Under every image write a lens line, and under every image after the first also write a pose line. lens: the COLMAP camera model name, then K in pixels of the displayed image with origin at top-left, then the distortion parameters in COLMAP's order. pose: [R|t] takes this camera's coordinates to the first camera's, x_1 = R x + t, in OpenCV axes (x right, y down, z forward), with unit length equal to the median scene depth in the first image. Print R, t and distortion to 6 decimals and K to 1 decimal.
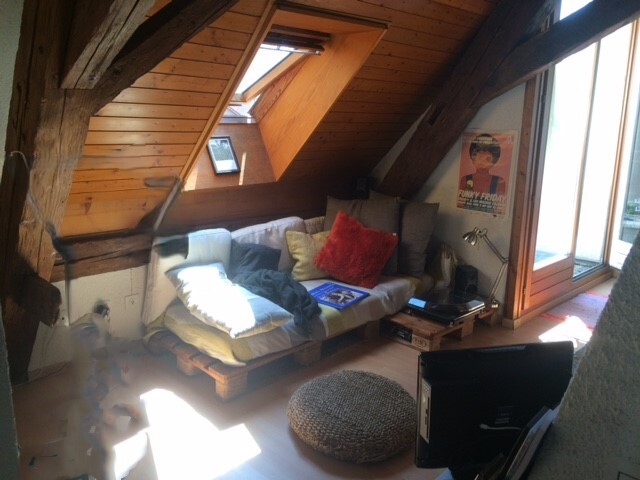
lens RADIAL K [[549.3, 0, 320.0], [0, 549.3, 240.0], [0, 0, 1]] dist [0.039925, -0.011109]
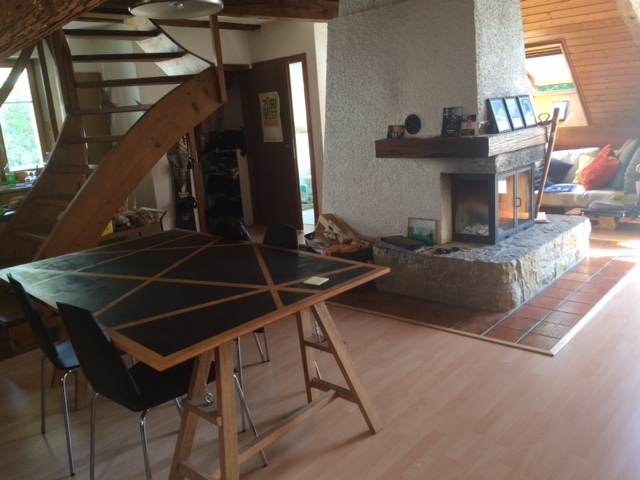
lens RADIAL K [[549.3, 0, 320.0], [0, 549.3, 240.0], [0, 0, 1]] dist [0.039925, -0.011109]
pose [[0.031044, 0.205772, -0.978107, 1.840469], [-0.138663, 0.970003, 0.199666, 0.009899], [0.989853, 0.129429, 0.058646, 0.141462]]
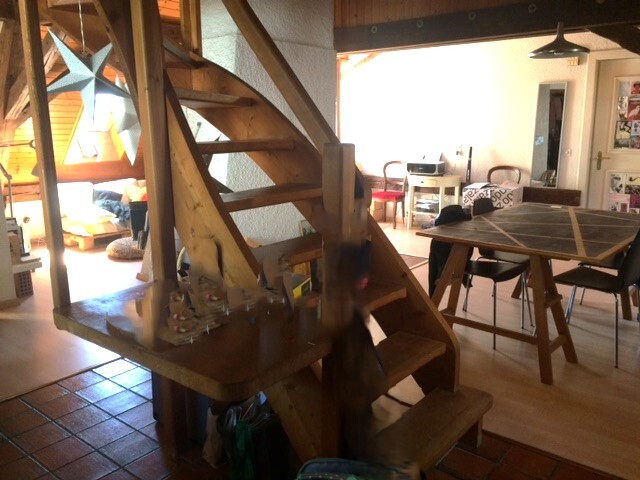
lens RADIAL K [[549.3, 0, 320.0], [0, 549.3, 240.0], [0, 0, 1]] dist [0.039925, -0.011109]
pose [[0.995494, -0.041516, 0.085255, 0.500722], [0.042825, 0.998990, -0.013581, 0.259700], [-0.084605, 0.017171, 0.996267, -1.126015]]
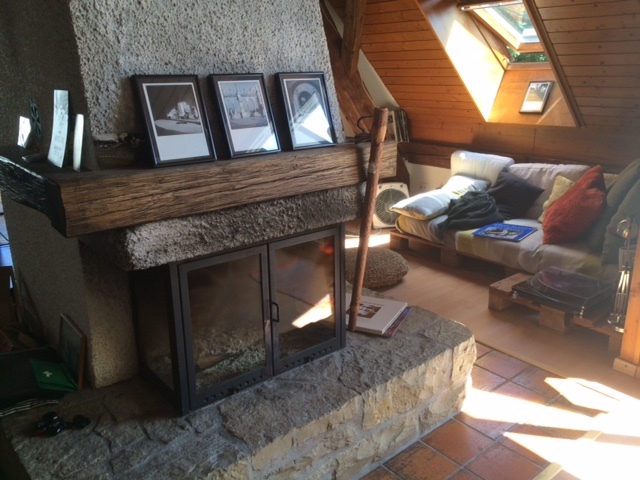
lens RADIAL K [[549.3, 0, 320.0], [0, 549.3, 240.0], [0, 0, 1]] dist [0.039925, -0.011109]
pose [[-0.105345, 0.276947, -0.955093, 1.115007], [-0.197769, 0.935417, 0.293056, -0.130495], [0.974572, 0.219760, -0.043770, 0.709155]]
